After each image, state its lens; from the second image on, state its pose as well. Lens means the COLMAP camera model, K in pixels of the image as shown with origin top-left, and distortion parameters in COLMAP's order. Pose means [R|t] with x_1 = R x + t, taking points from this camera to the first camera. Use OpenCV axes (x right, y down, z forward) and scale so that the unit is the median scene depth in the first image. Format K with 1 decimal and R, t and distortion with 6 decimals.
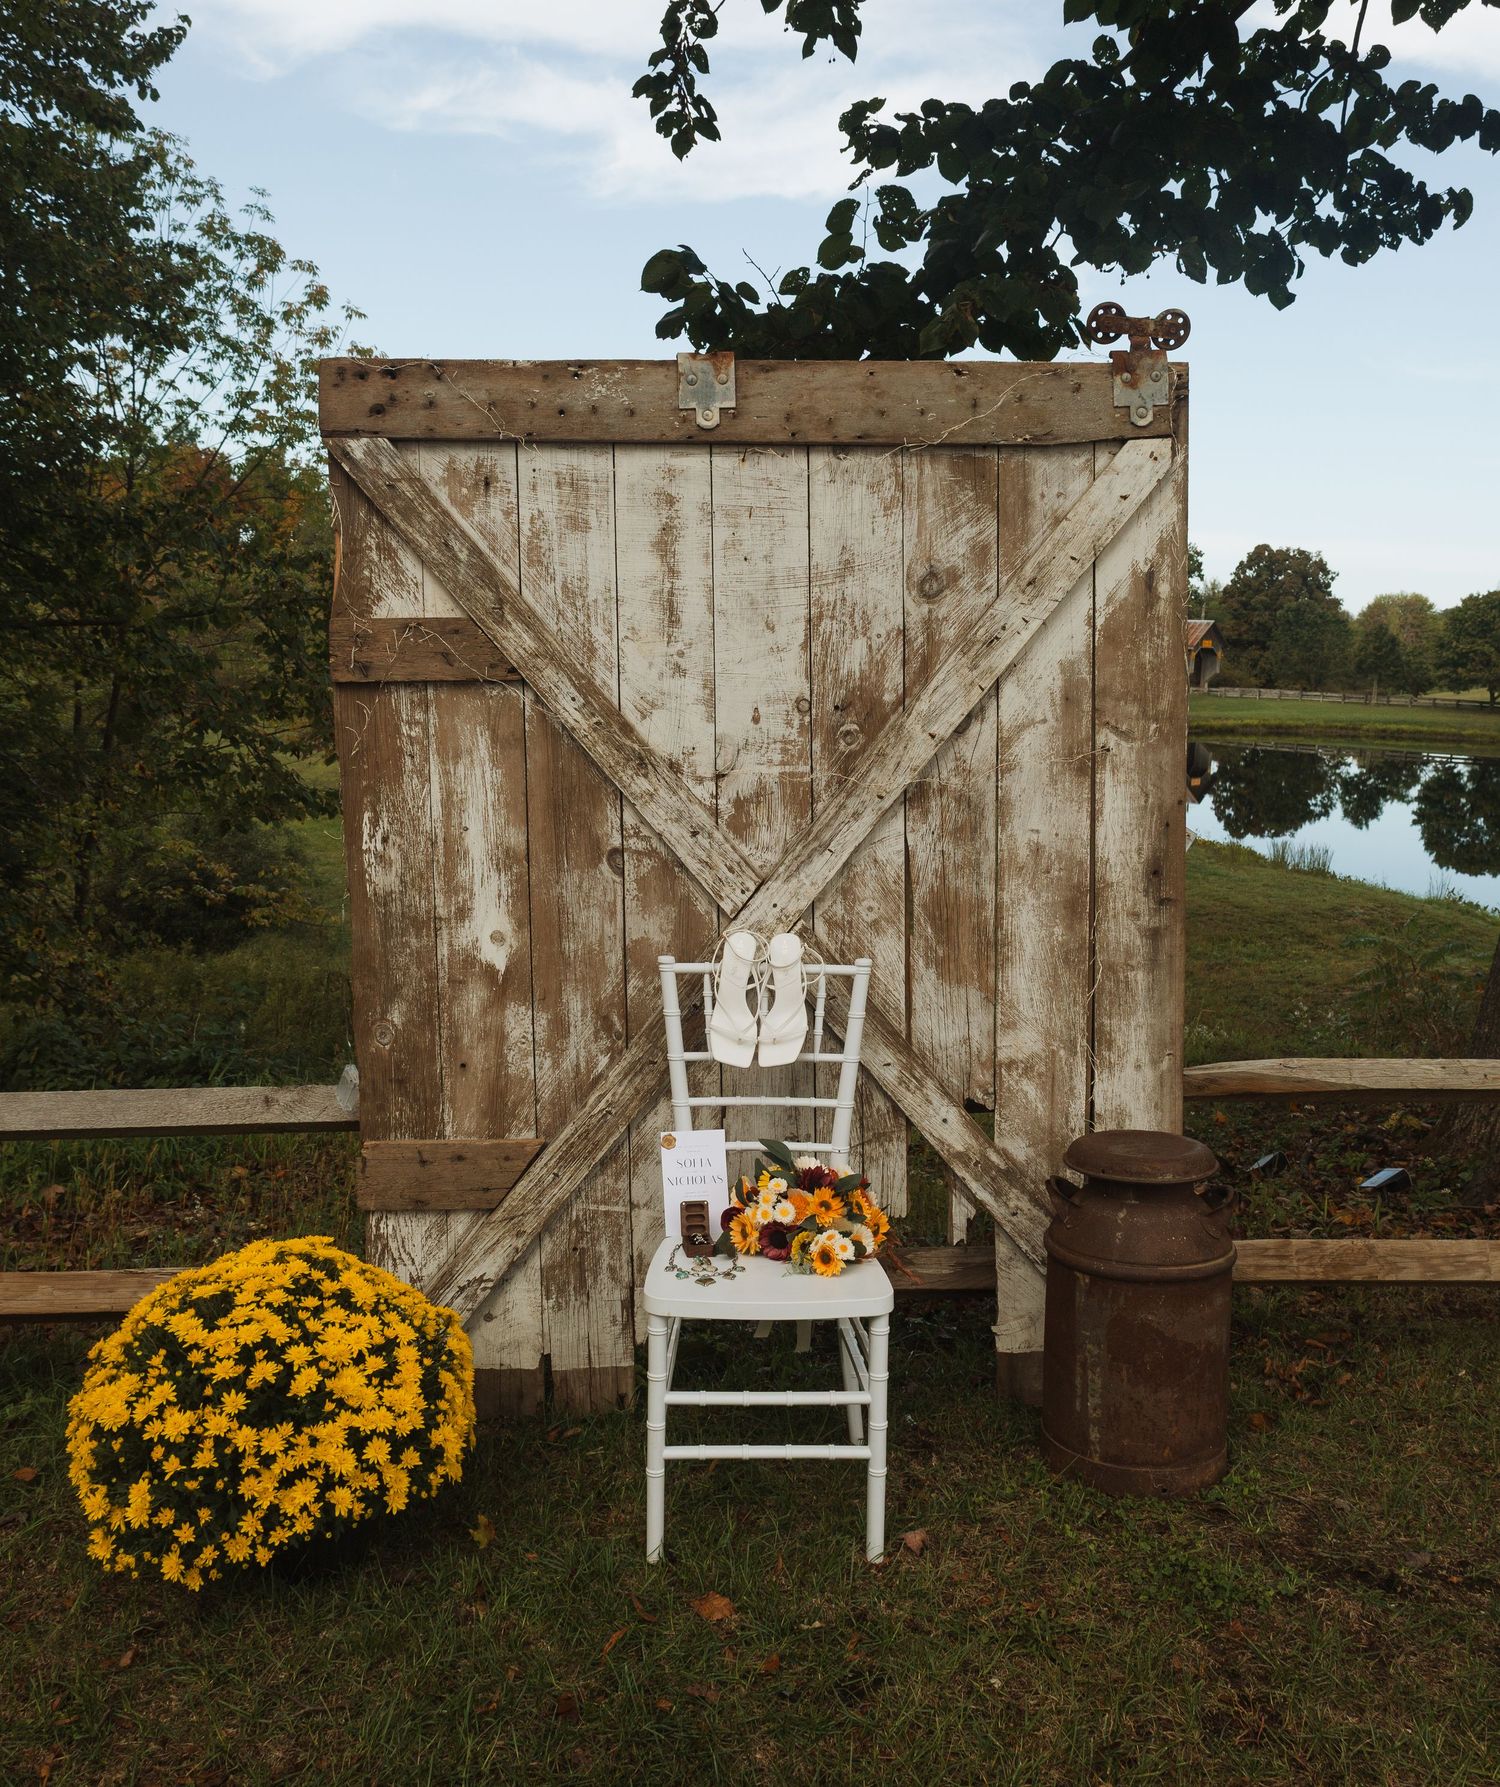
lens RADIAL K [[1584.0, 0, 753.4], [0, 1584.0, 891.1], [0, 0, 1]] dist [0.029506, -0.012495]
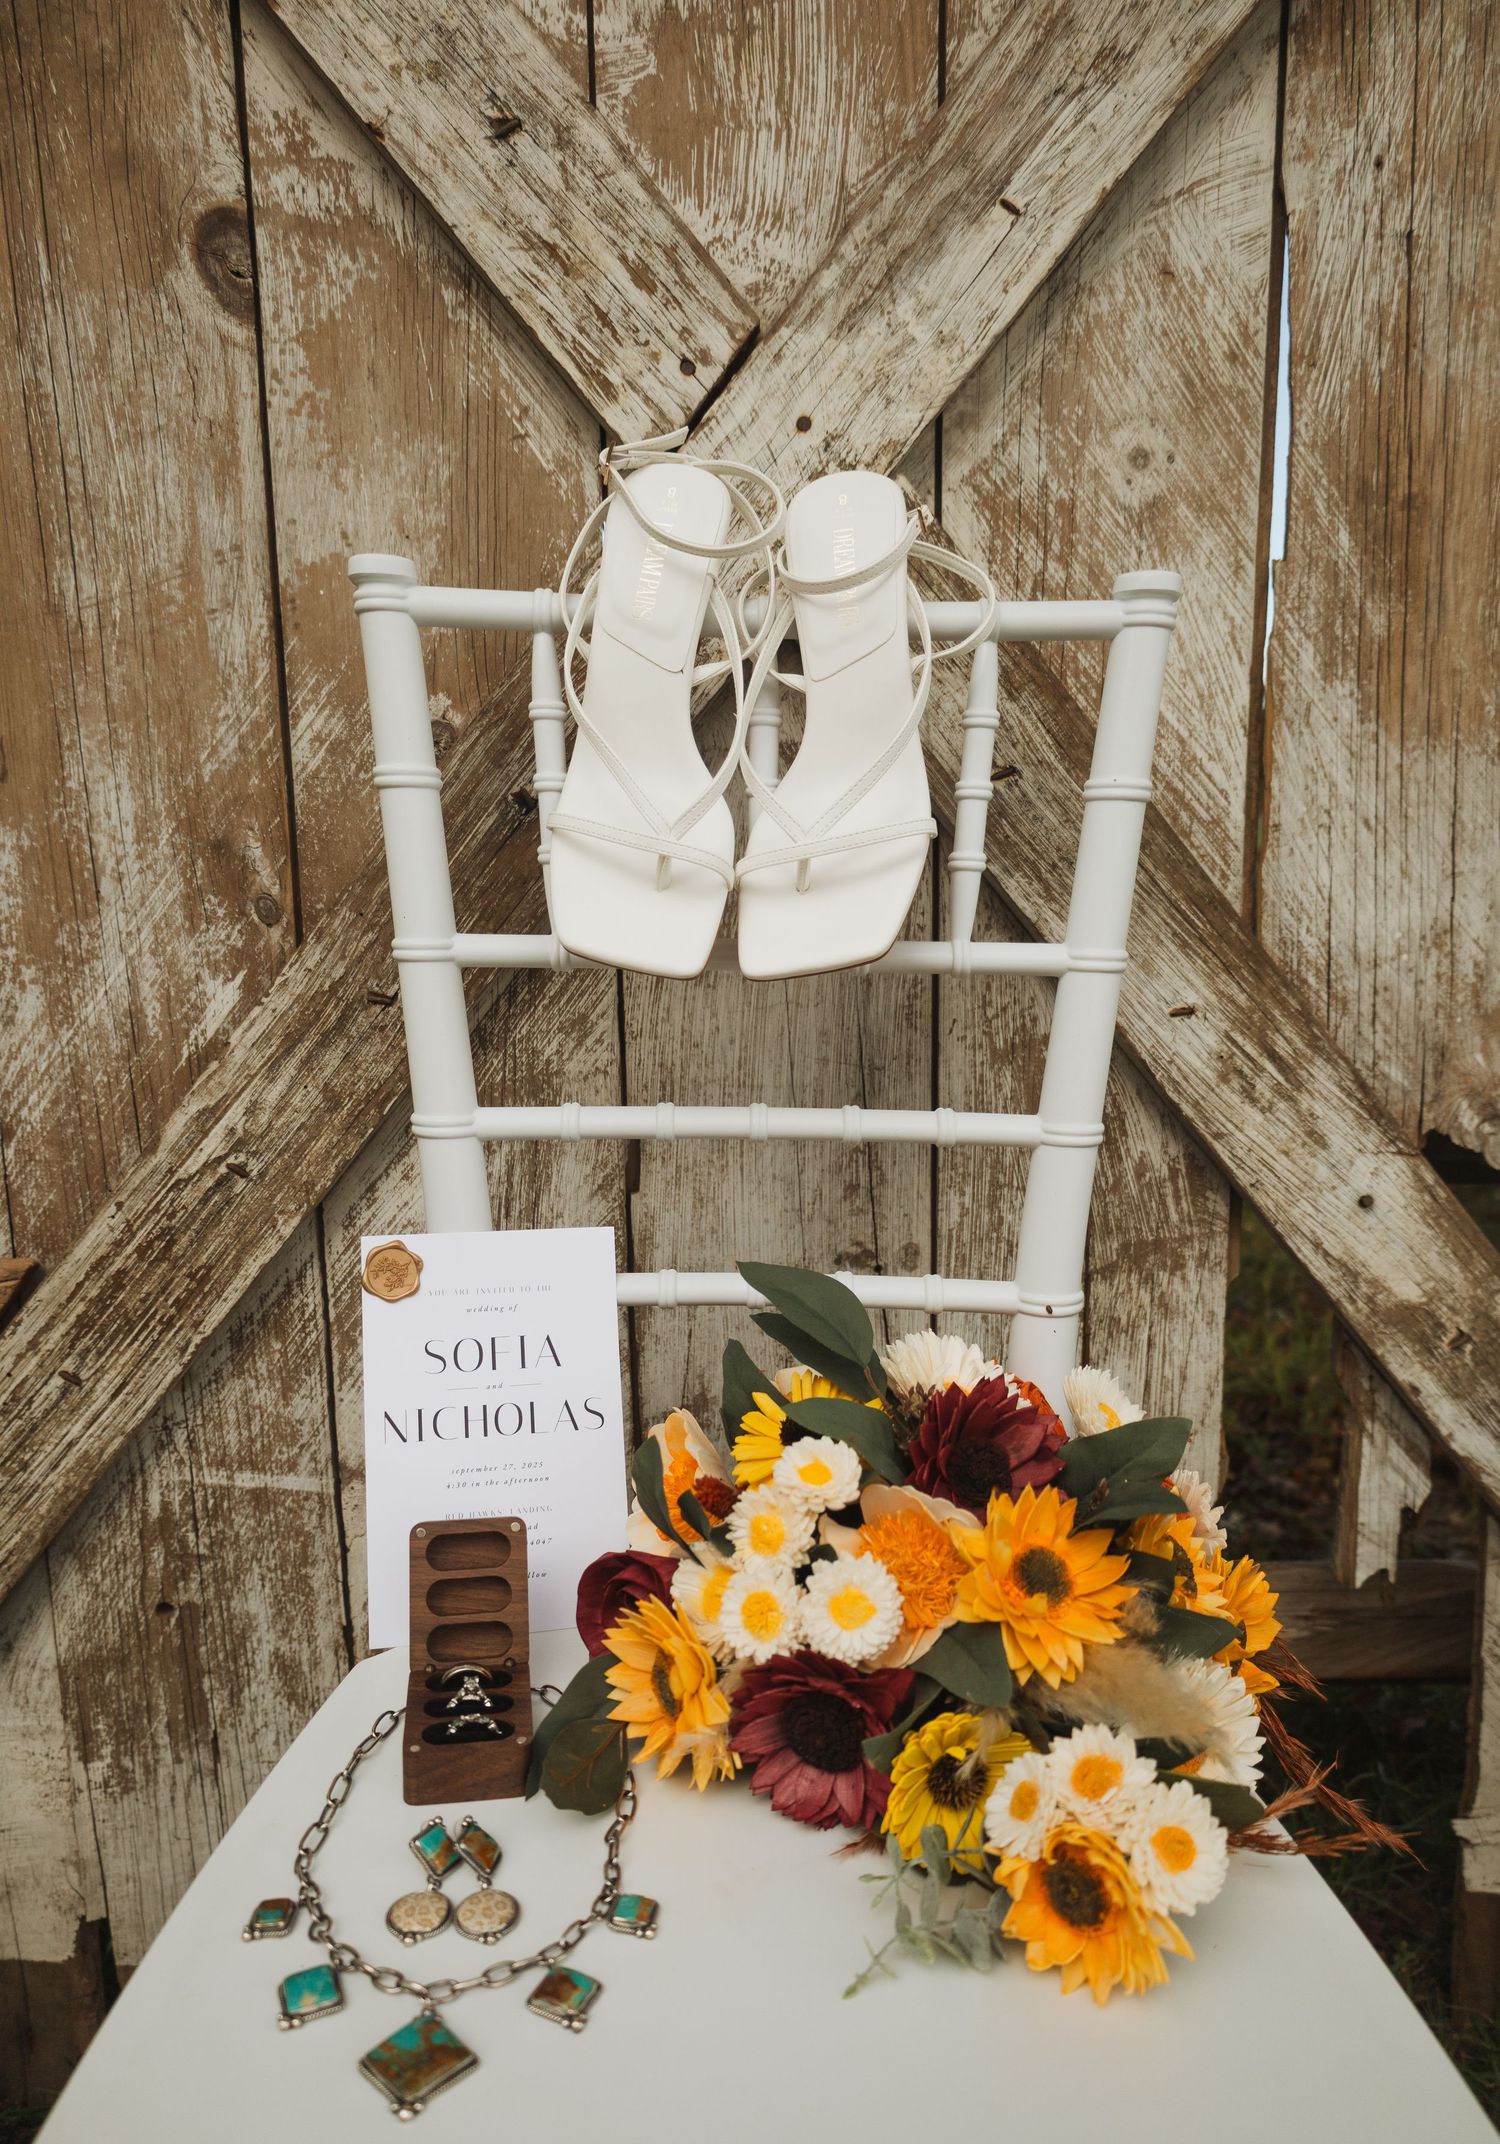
lens RADIAL K [[1455.8, 0, 738.1], [0, 1455.8, 1102.4], [0, 0, 1]] dist [0.022362, 0.000854]
pose [[0.999633, -0.000243, -0.027087, 0.008968], [0.001674, 0.998601, 0.052847, 0.114346], [0.027036, -0.052873, 0.998235, 0.742178]]
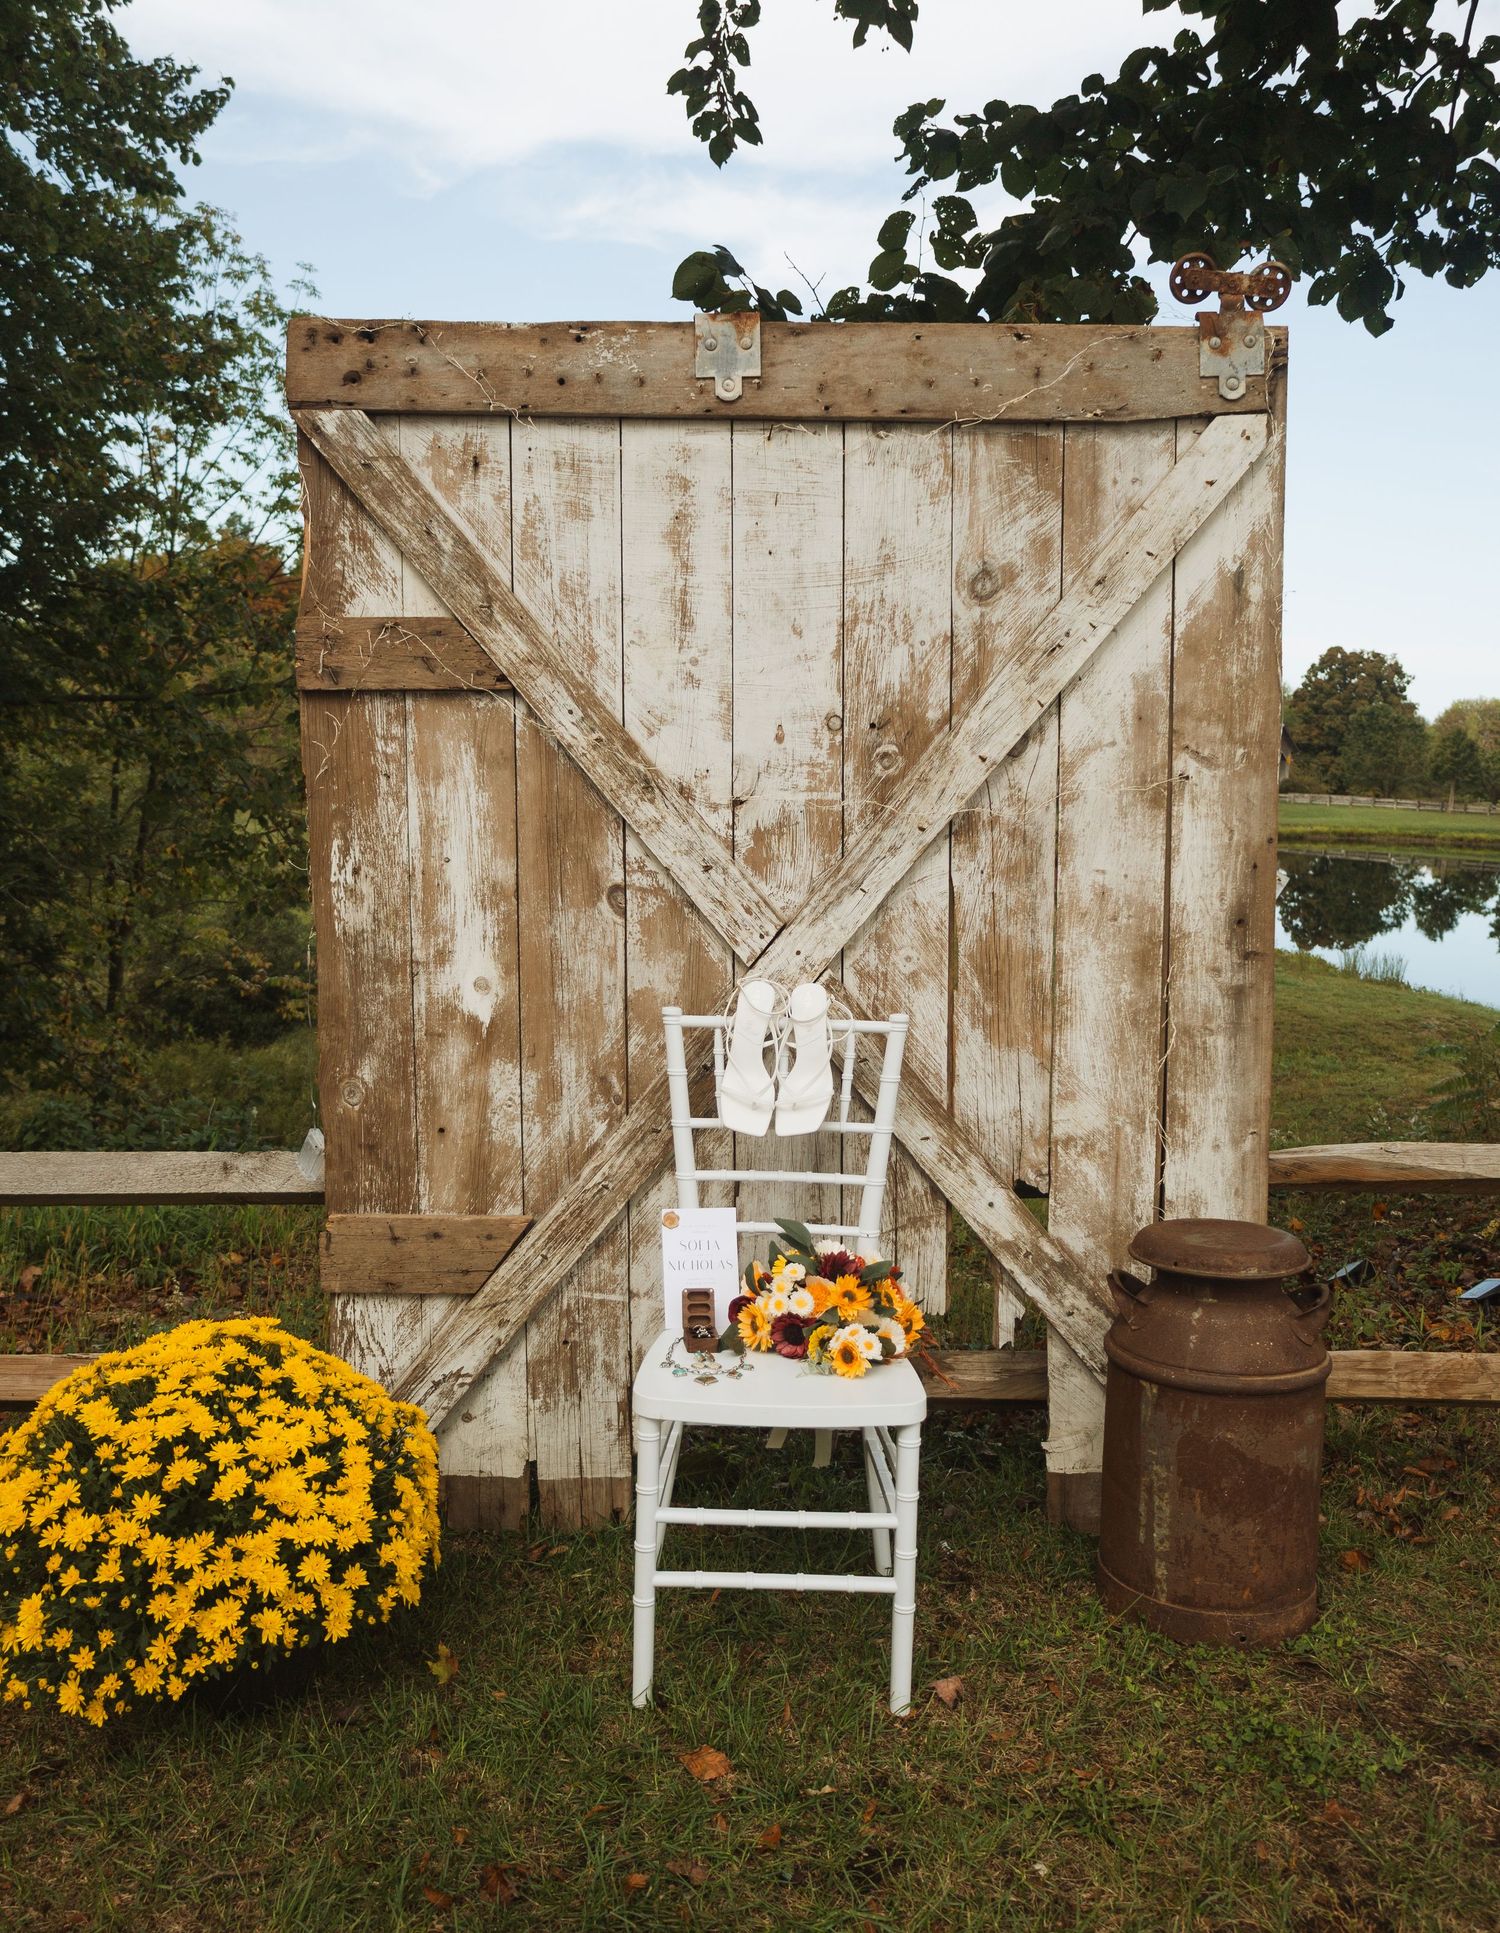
lens RADIAL K [[1609.7, 0, 744.2], [0, 1609.7, 992.9], [0, 0, 1]] dist [0.015204, 0.004500]
pose [[0.999177, 0.014820, -0.037747, 0.017611], [-0.014960, 0.999882, -0.003406, 0.034849], [0.037692, 0.003968, 0.999282, 0.115520]]
